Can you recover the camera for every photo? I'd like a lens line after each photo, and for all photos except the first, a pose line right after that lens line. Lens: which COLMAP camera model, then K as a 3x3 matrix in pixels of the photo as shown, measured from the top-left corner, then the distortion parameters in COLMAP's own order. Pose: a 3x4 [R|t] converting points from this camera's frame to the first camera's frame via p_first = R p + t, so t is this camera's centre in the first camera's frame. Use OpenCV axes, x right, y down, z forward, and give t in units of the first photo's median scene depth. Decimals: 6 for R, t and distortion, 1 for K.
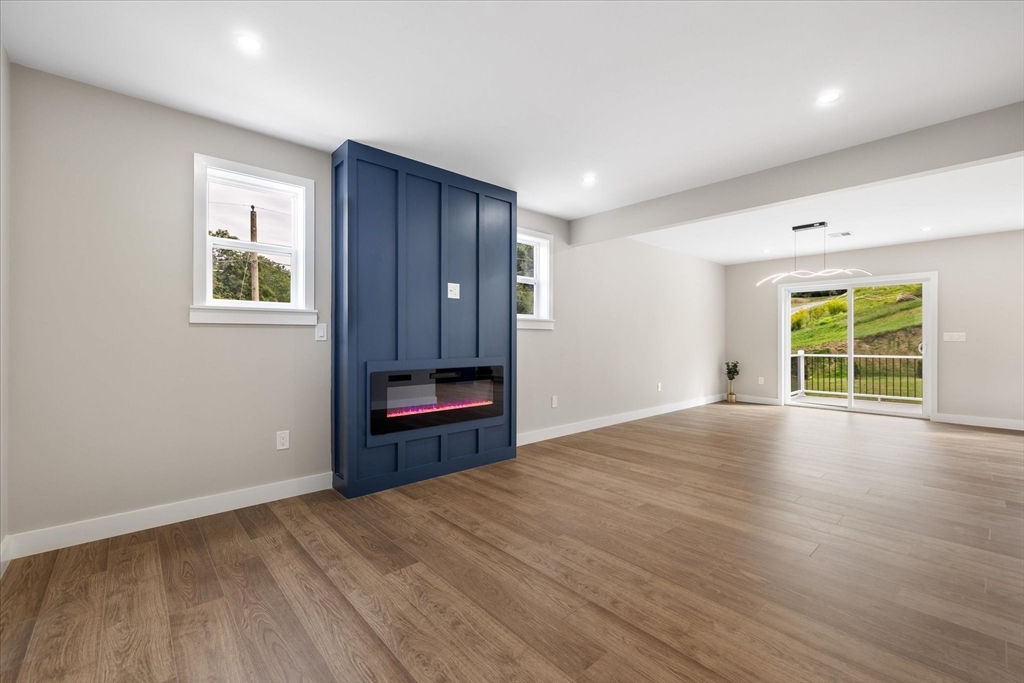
lens RADIAL K [[426.9, 0, 510.1], [0, 426.9, 340.0], [0, 0, 1]] dist [-0.001848, 0.000848]
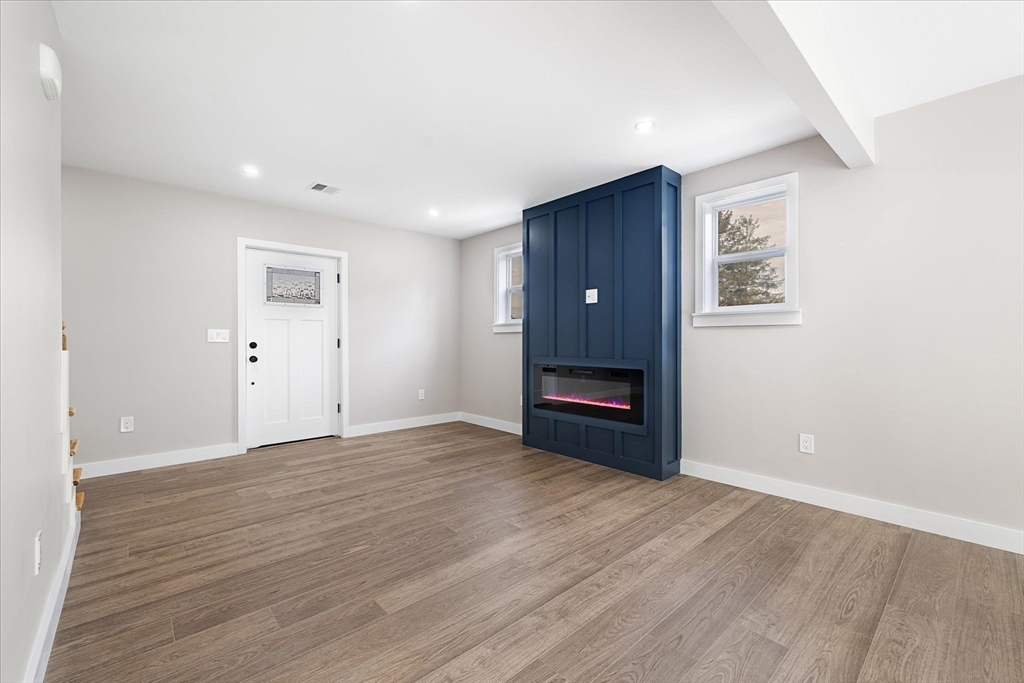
lens RADIAL K [[426.9, 0, 514.5], [0, 426.9, 342.4], [0, 0, 1]] dist [-0.001848, 0.000848]
pose [[0.014352, 0.003086, -0.999892, 1.070975], [0.001098, 0.999995, 0.003102, -0.000693], [0.999896, -0.001142, 0.014349, 0.879870]]
